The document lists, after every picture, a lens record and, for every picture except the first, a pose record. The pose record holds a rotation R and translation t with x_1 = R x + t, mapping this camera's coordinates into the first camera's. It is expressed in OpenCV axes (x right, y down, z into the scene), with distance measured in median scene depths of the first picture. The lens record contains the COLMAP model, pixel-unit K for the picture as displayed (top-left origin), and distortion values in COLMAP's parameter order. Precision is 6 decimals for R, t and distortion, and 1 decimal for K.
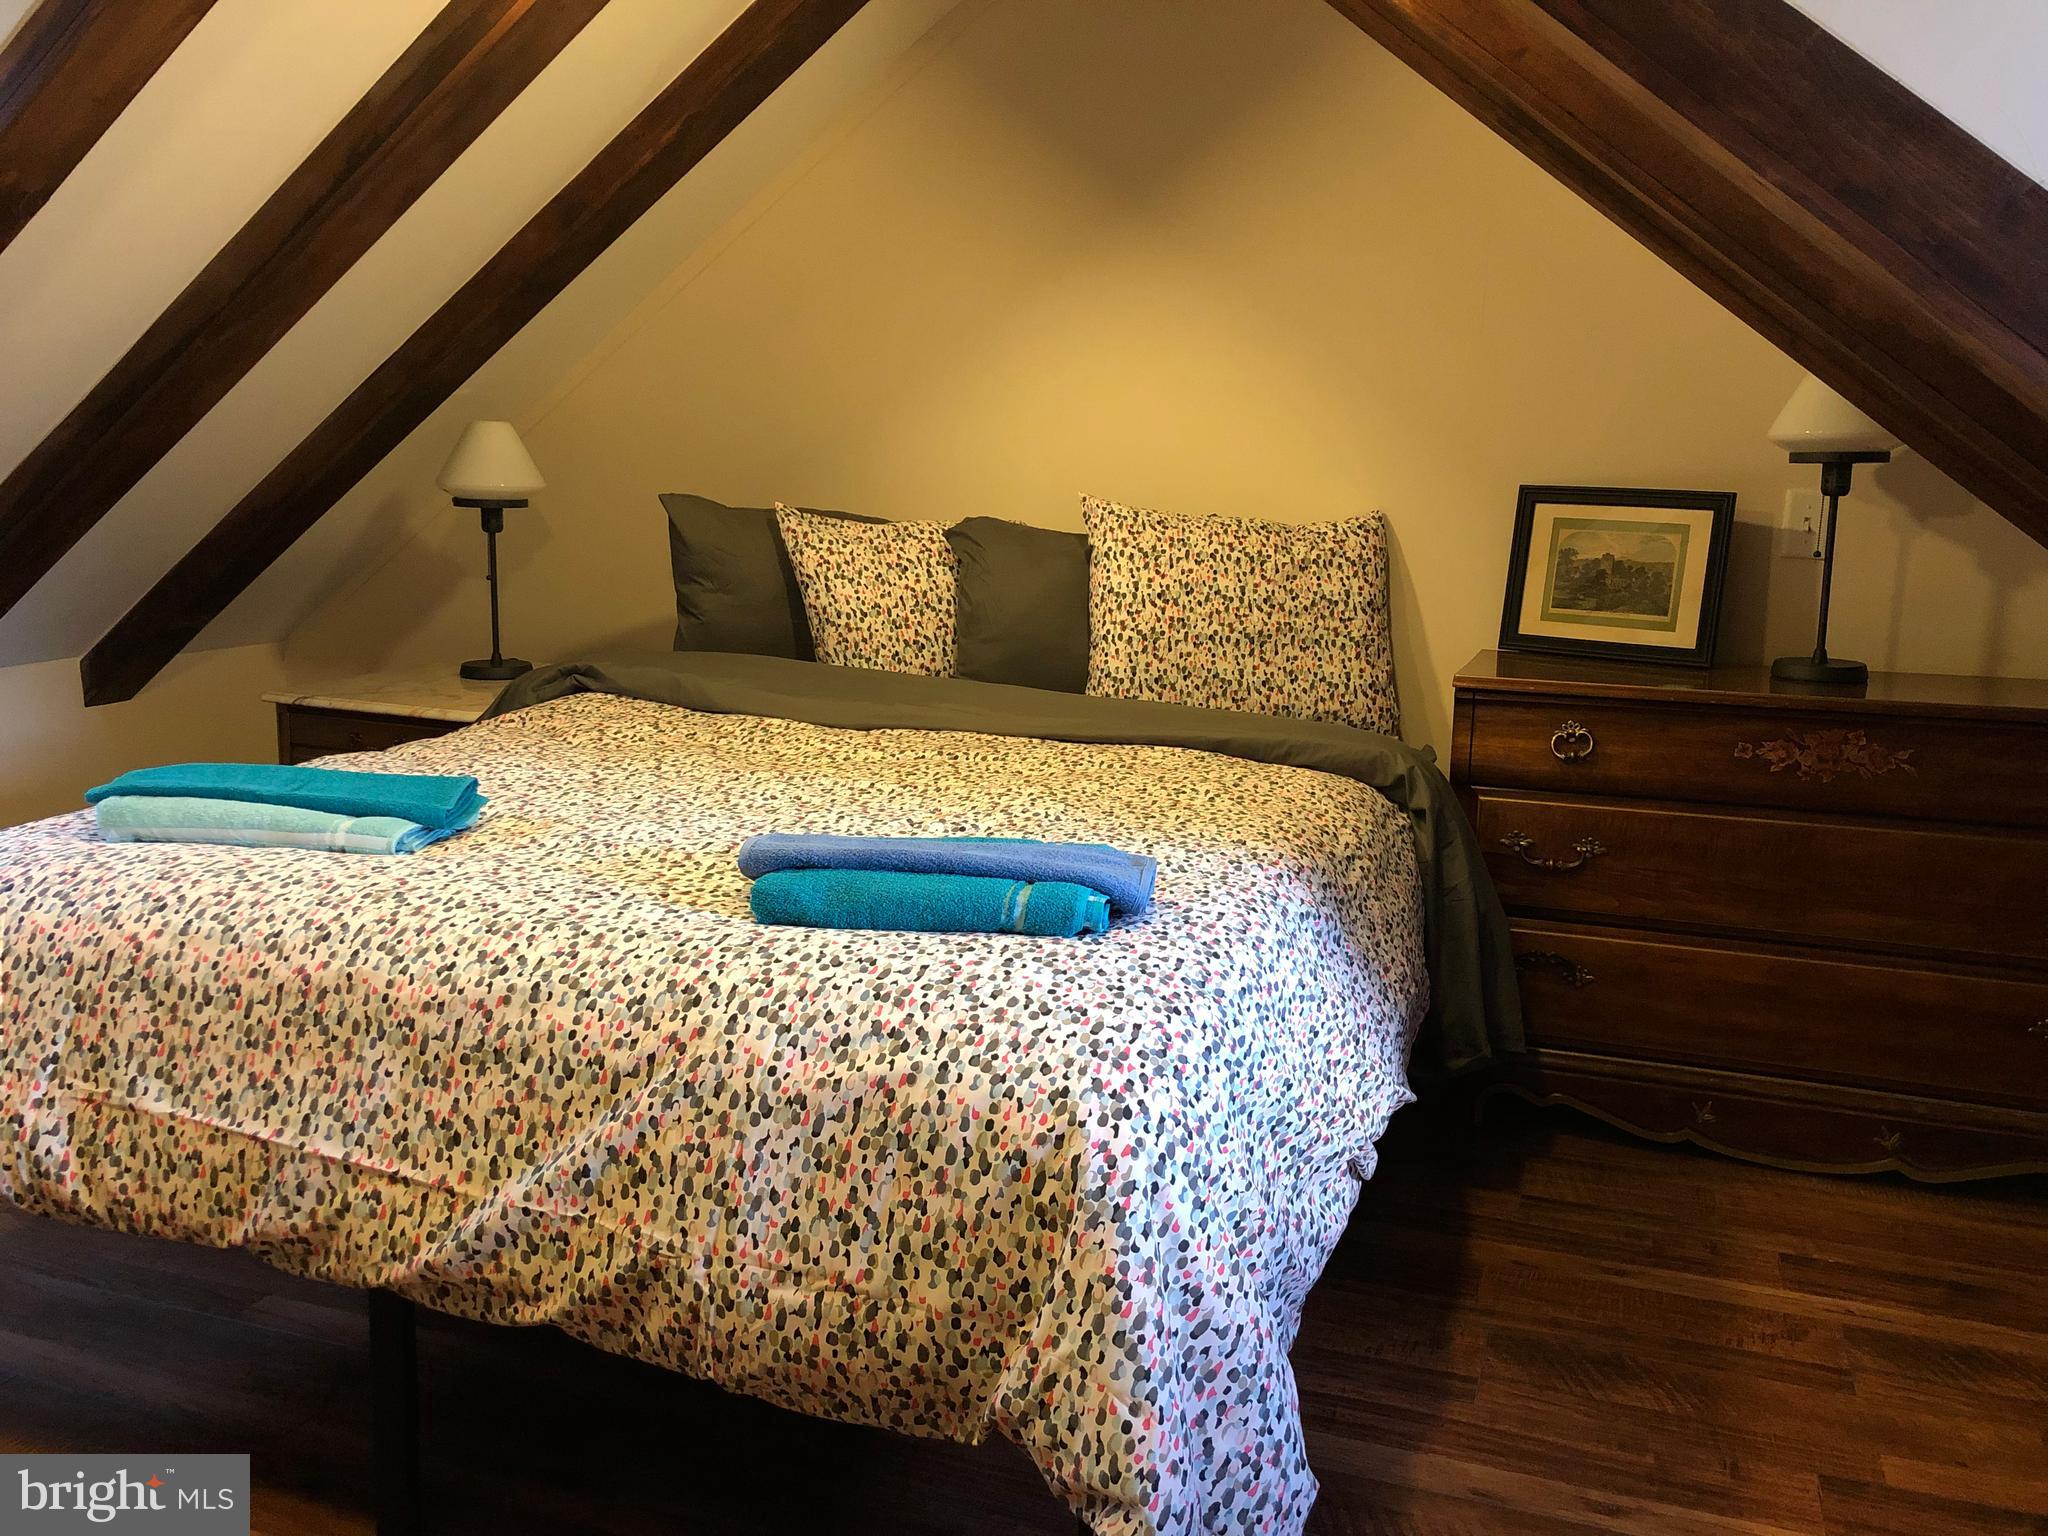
lens RADIAL K [[1665.7, 0, 1025.4], [0, 1665.7, 771.0], [0, 0, 1]] dist [0.037451, -0.035466]
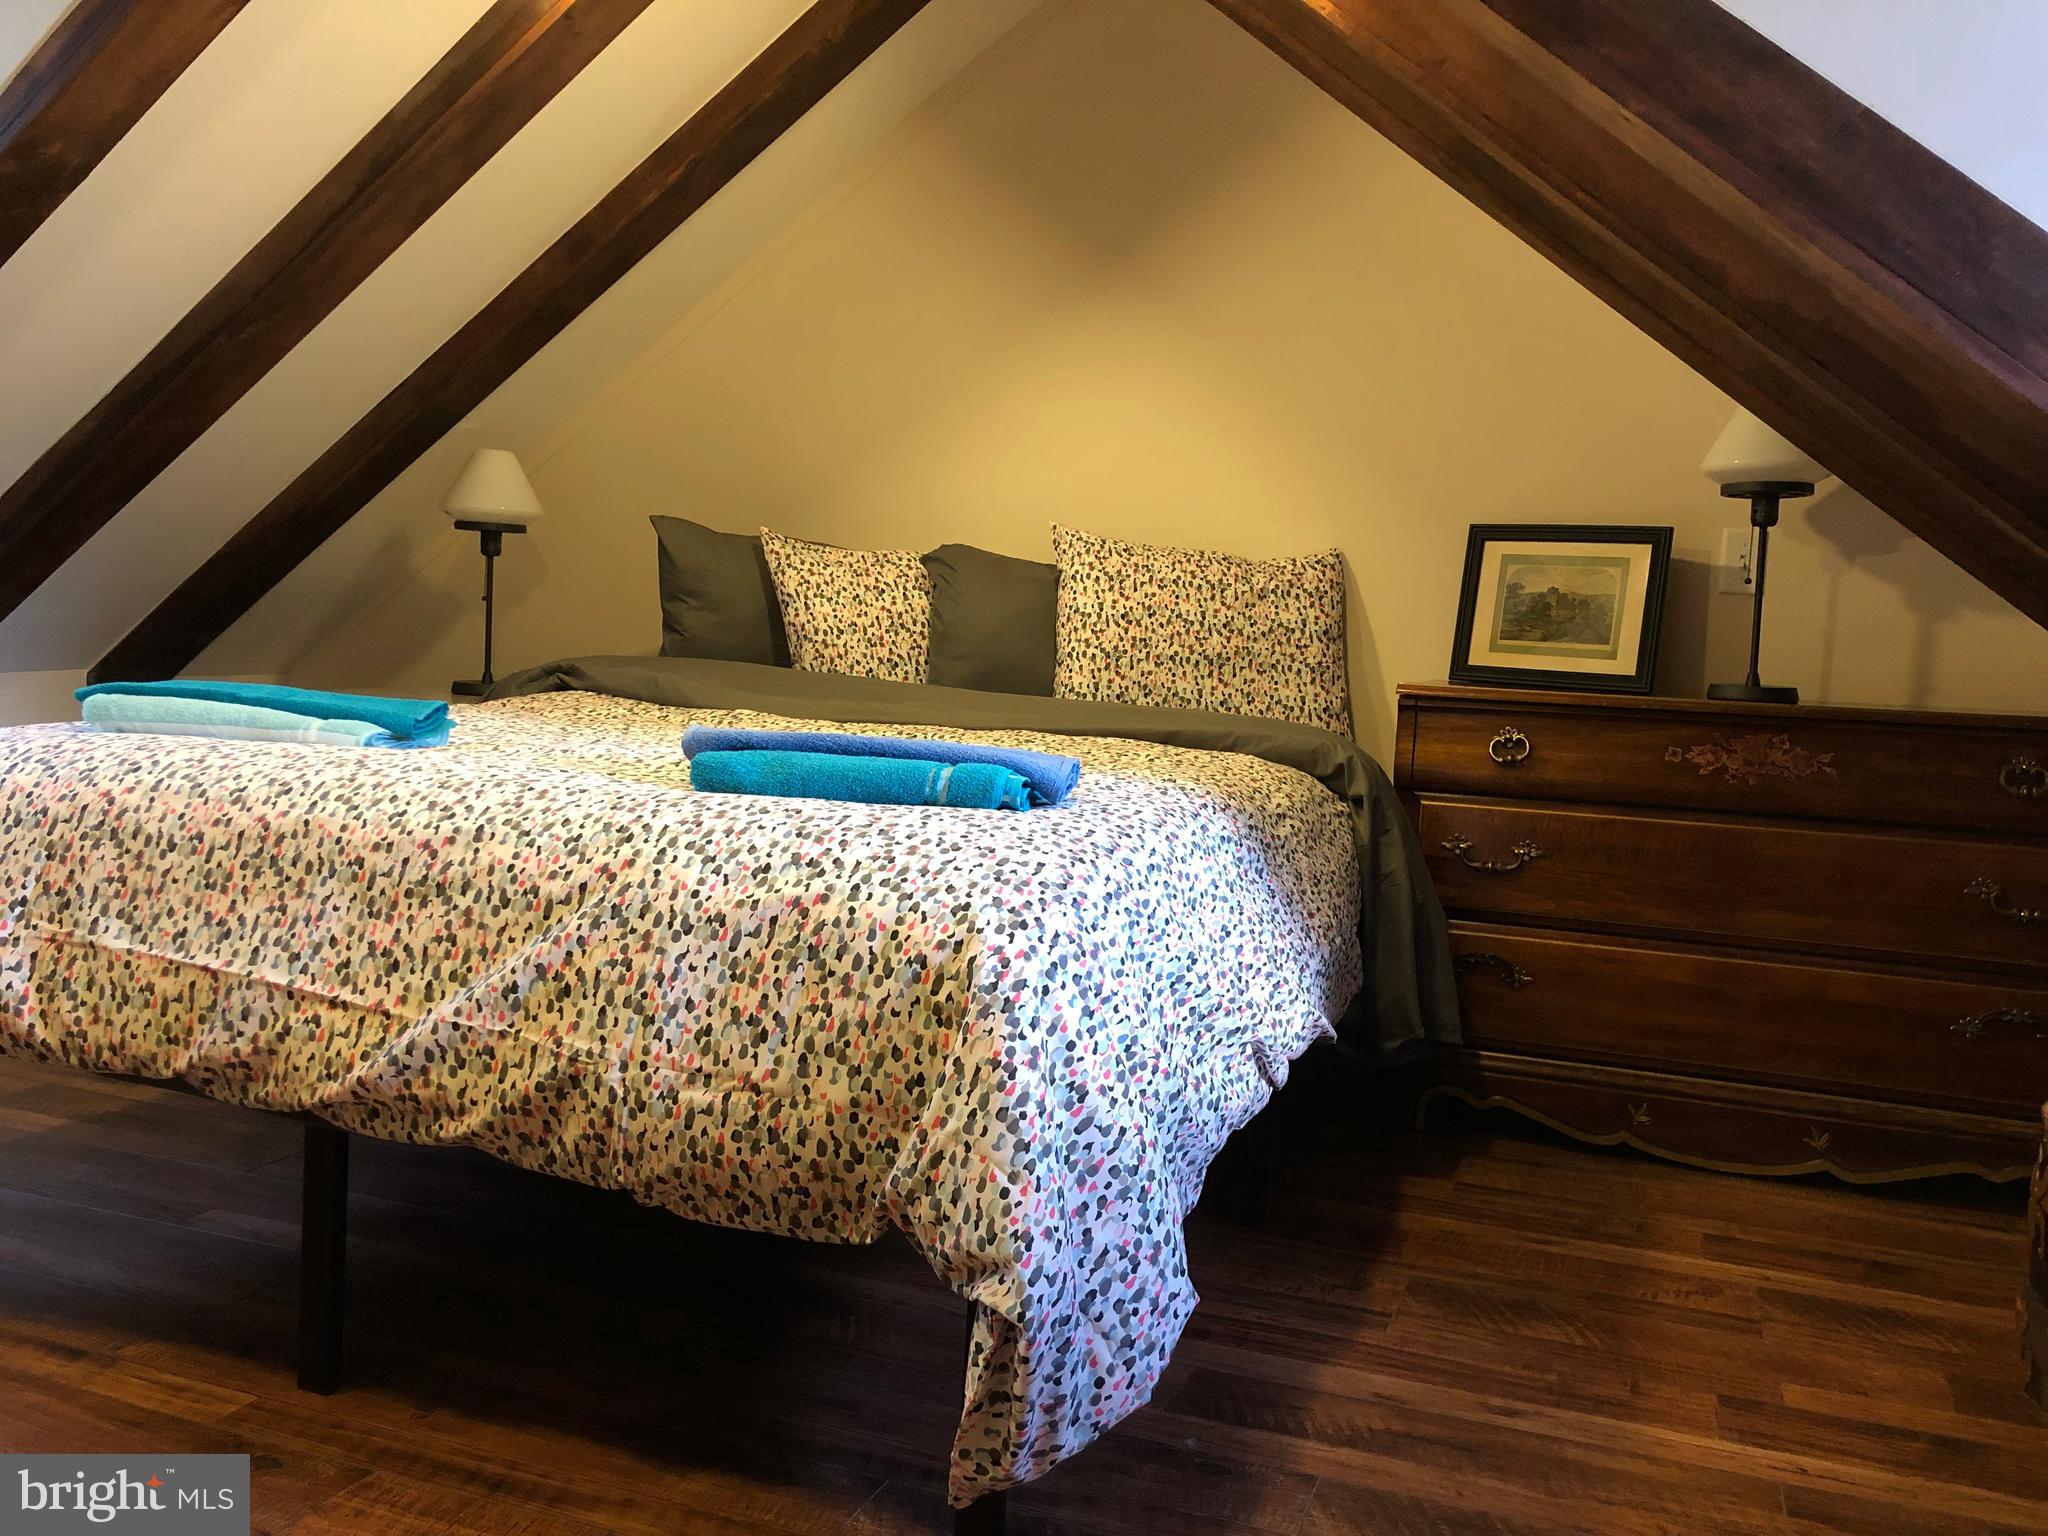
lens RADIAL K [[1665.7, 0, 1022.8], [0, 1665.7, 764.4], [0, 0, 1]] dist [0.037451, -0.035466]
pose [[0.999527, 0.030086, -0.006424, 0.052255], [-0.030554, 0.995197, -0.093001, 0.163575], [0.003595, 0.093153, 0.995645, -0.053548]]
